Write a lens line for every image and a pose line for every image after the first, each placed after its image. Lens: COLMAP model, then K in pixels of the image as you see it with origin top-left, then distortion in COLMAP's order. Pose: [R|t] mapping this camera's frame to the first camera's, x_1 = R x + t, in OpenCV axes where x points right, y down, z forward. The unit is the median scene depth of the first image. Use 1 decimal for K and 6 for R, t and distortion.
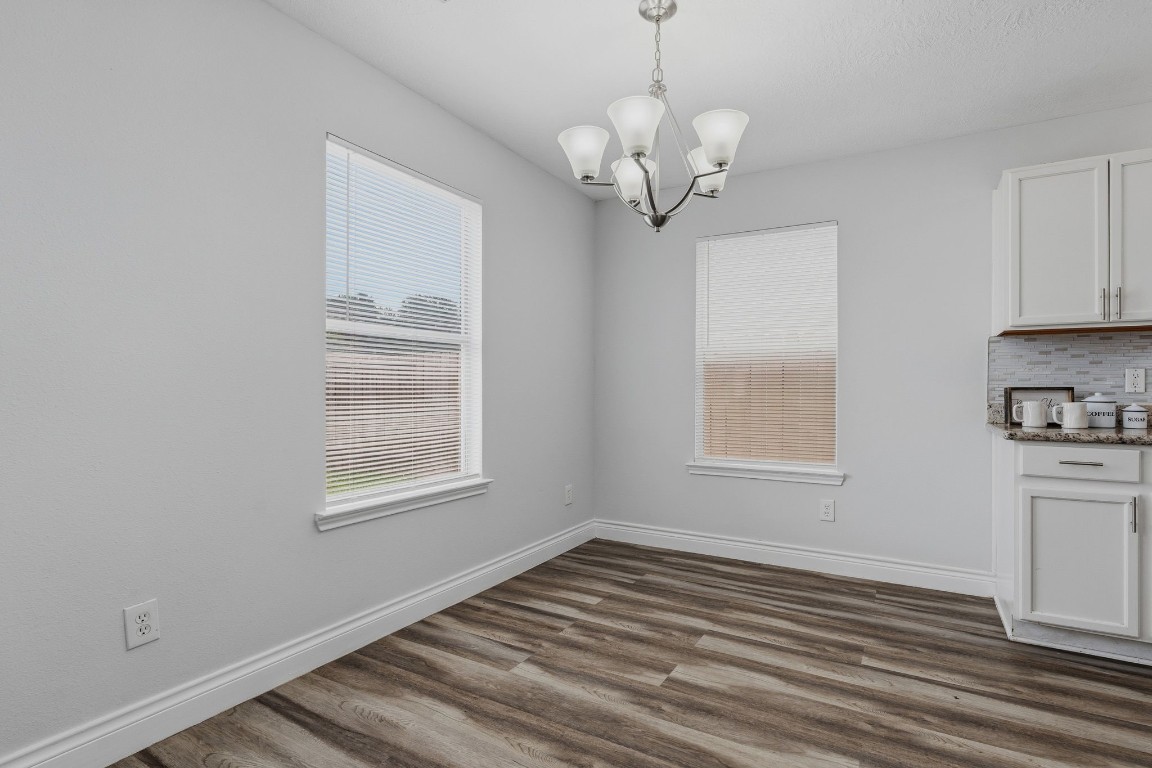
lens RADIAL K [[555.7, 0, 611.6], [0, 555.7, 387.7], [0, 0, 1]] dist [-0.002948, 0.000085]
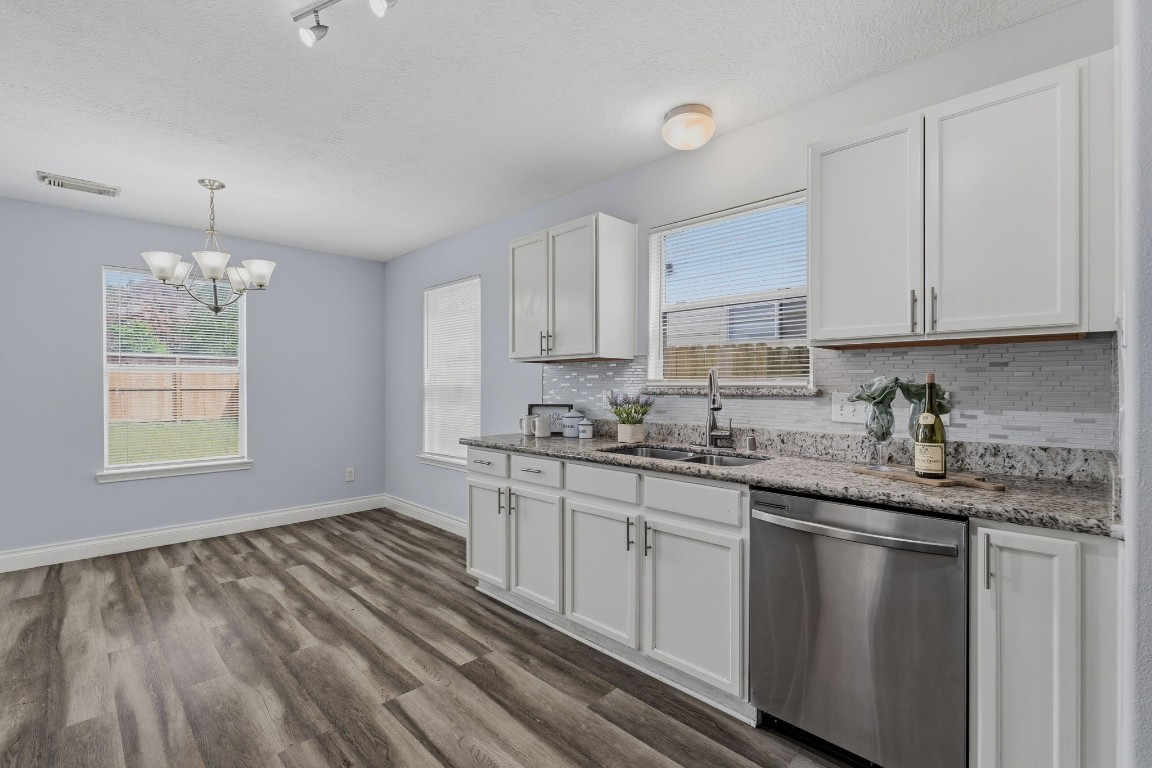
lens RADIAL K [[525.1, 0, 573.0], [0, 525.1, 390.5], [0, 0, 1]] dist [0.001498, -0.000654]
pose [[0.953468, -0.003254, -0.301477, 1.284220], [0.006489, 0.999932, 0.009728, -0.047649], [0.301424, -0.011232, 0.953424, -0.158715]]
